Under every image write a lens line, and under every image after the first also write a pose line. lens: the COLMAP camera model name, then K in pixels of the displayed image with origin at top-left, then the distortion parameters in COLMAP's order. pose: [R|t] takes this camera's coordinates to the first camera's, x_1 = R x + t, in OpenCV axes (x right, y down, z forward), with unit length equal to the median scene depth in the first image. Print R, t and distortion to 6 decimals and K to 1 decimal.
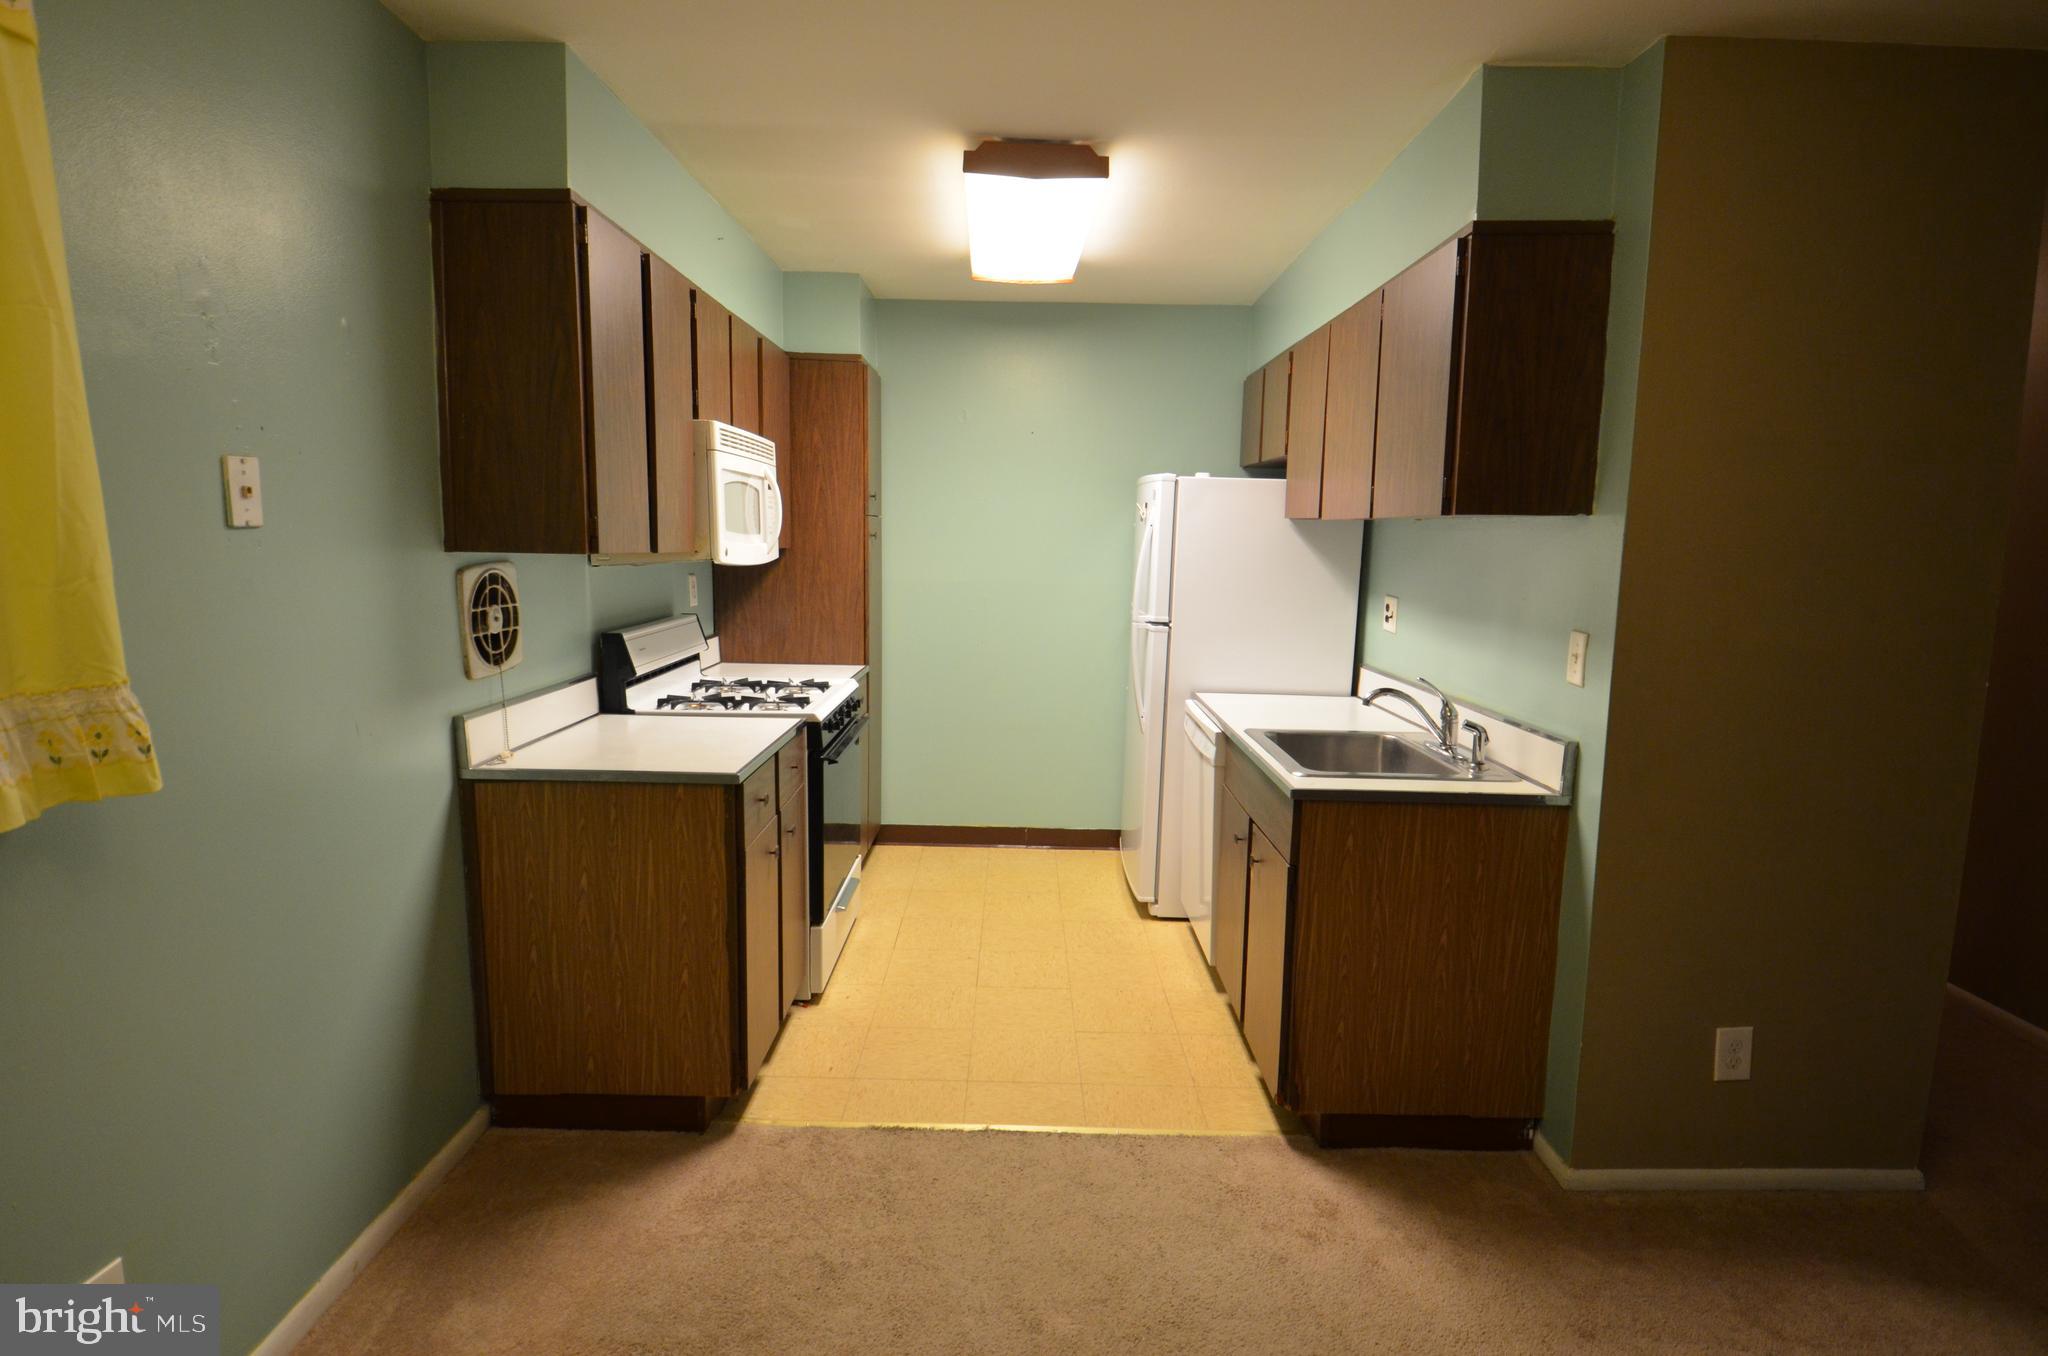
lens RADIAL K [[1078.5, 0, 1023.9], [0, 1078.5, 673.3], [0, 0, 1]] dist [0.063298, -0.070451]
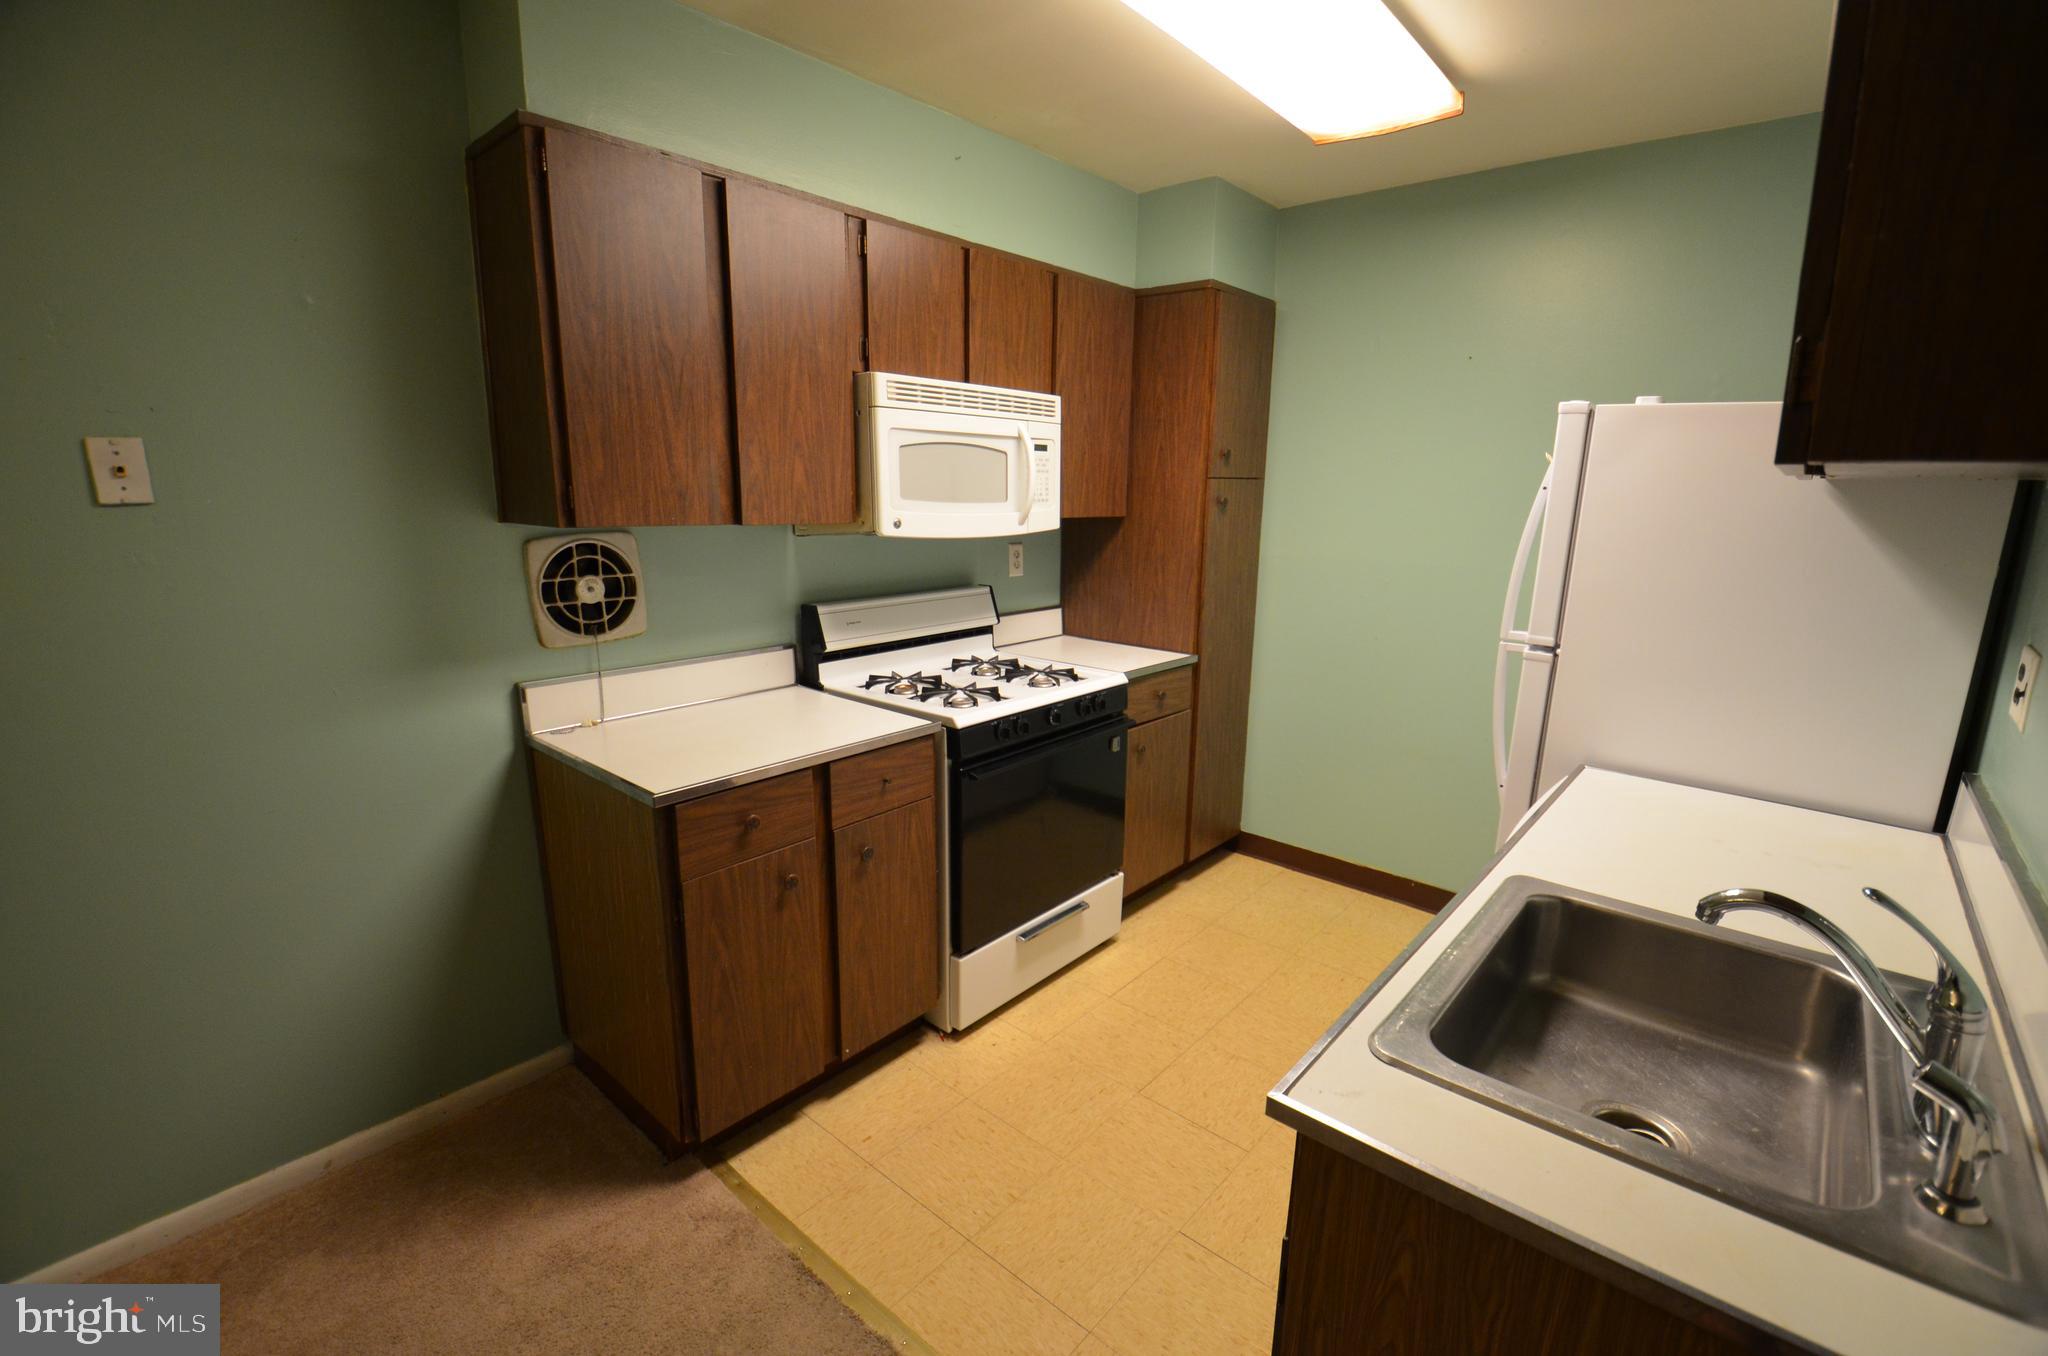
lens RADIAL K [[901.1, 0, 1025.7], [0, 901.1, 680.3], [0, 0, 1]] dist [0.021191, -0.028942]
pose [[0.753848, 0.131152, -0.643826, 0.305612], [-0.082689, 0.991022, 0.105059, -0.072466], [0.651824, -0.025962, 0.757925, 0.517816]]
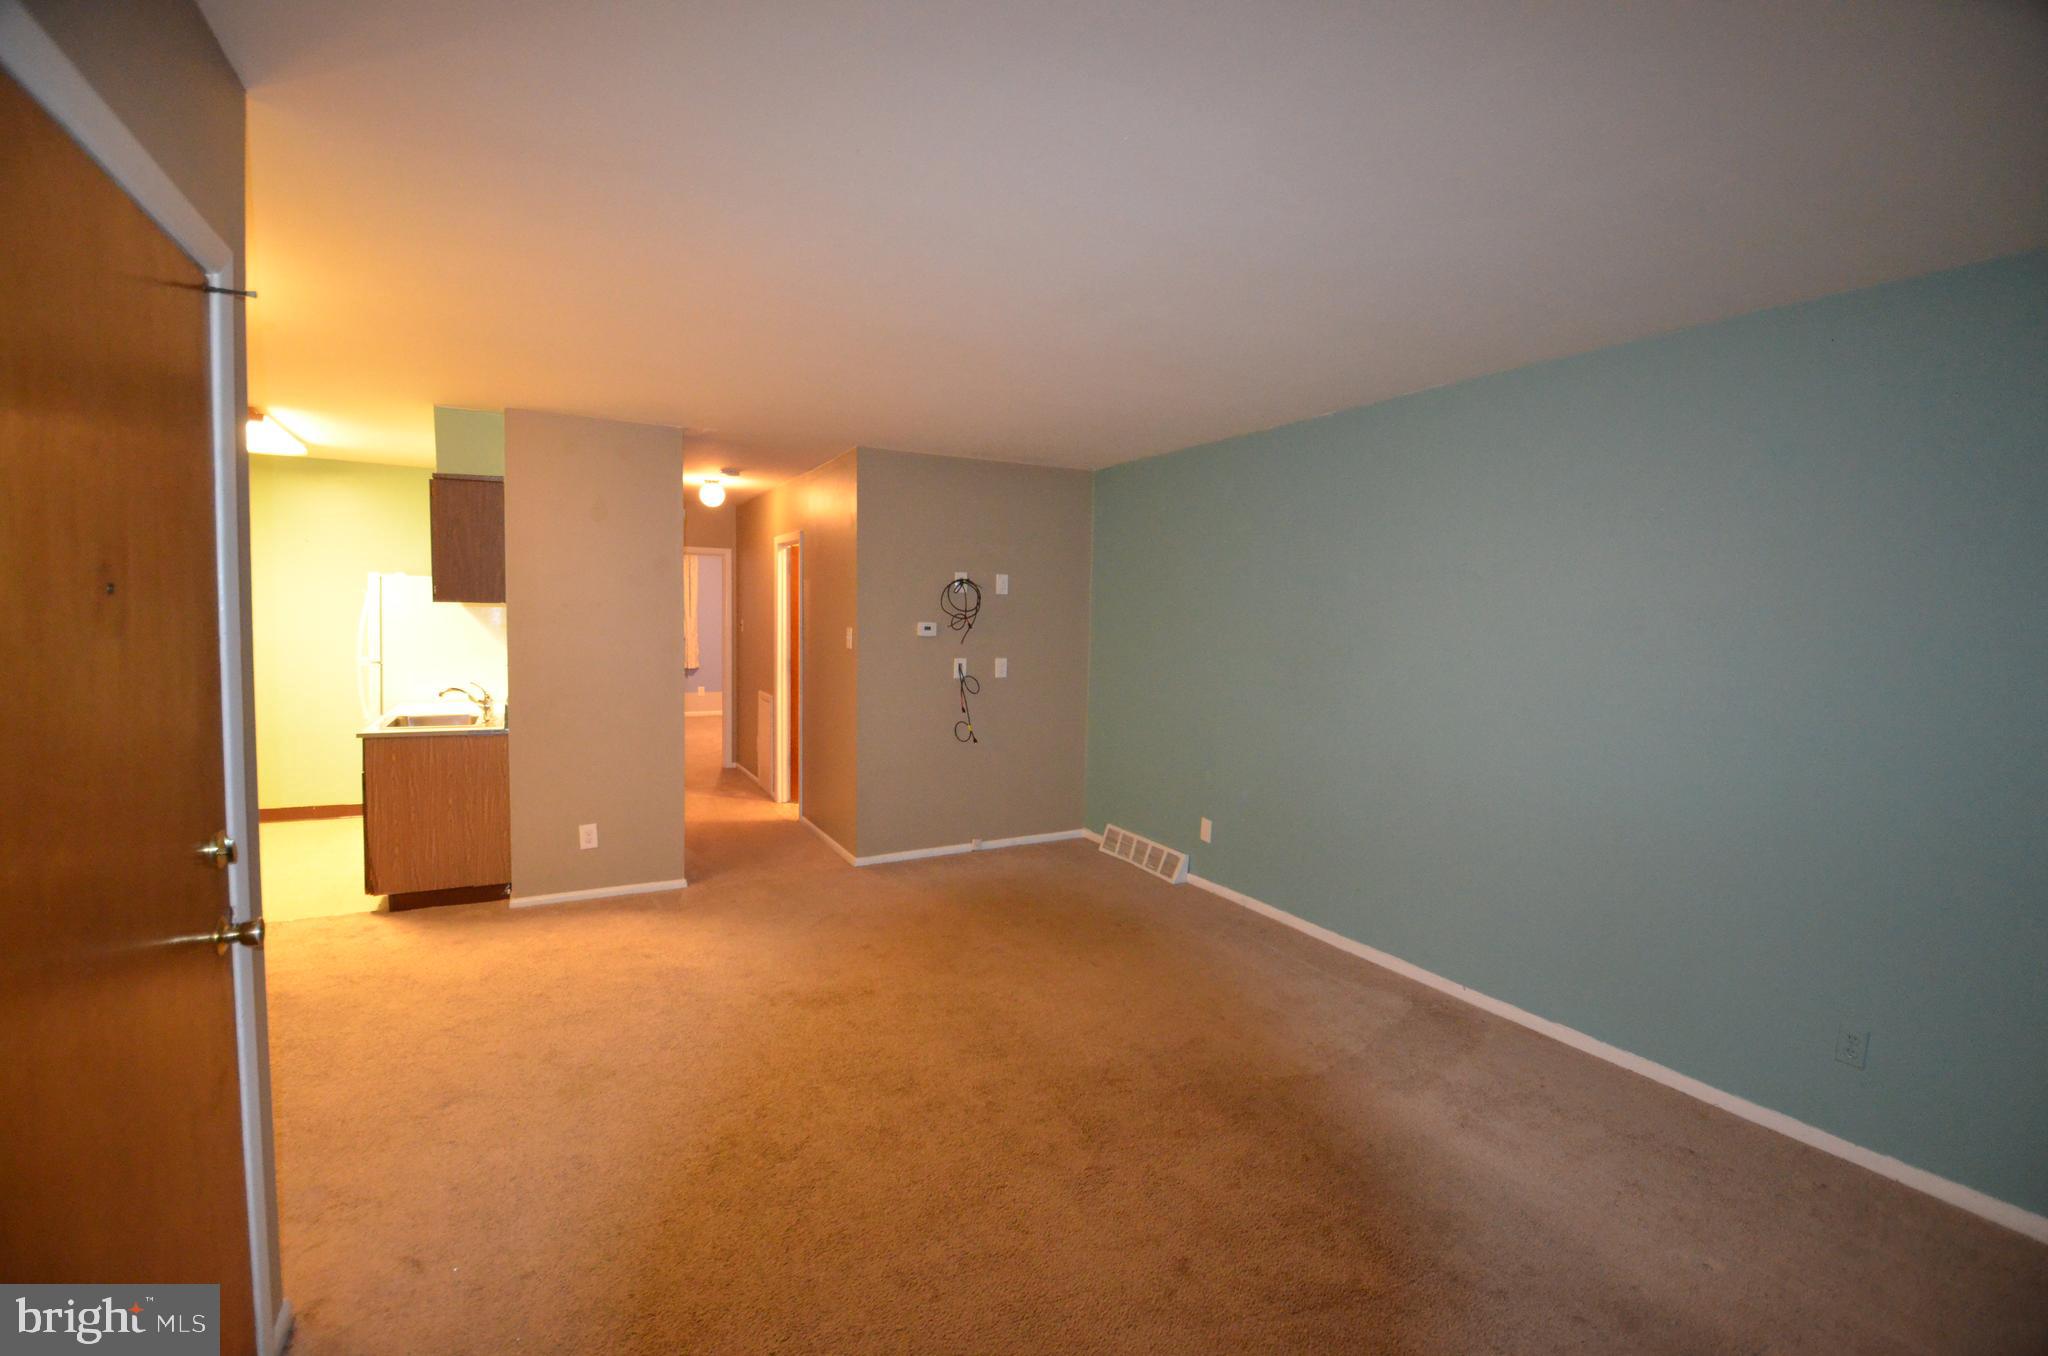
lens RADIAL K [[901.1, 0, 1025.7], [0, 901.1, 680.3], [0, 0, 1]] dist [0.021191, -0.028942]
pose [[0.877841, -0.029029, 0.478072, 0.428917], [0.051972, 0.998041, -0.034829, 0.102795], [-0.476124, 0.055420, 0.877630, -0.873853]]
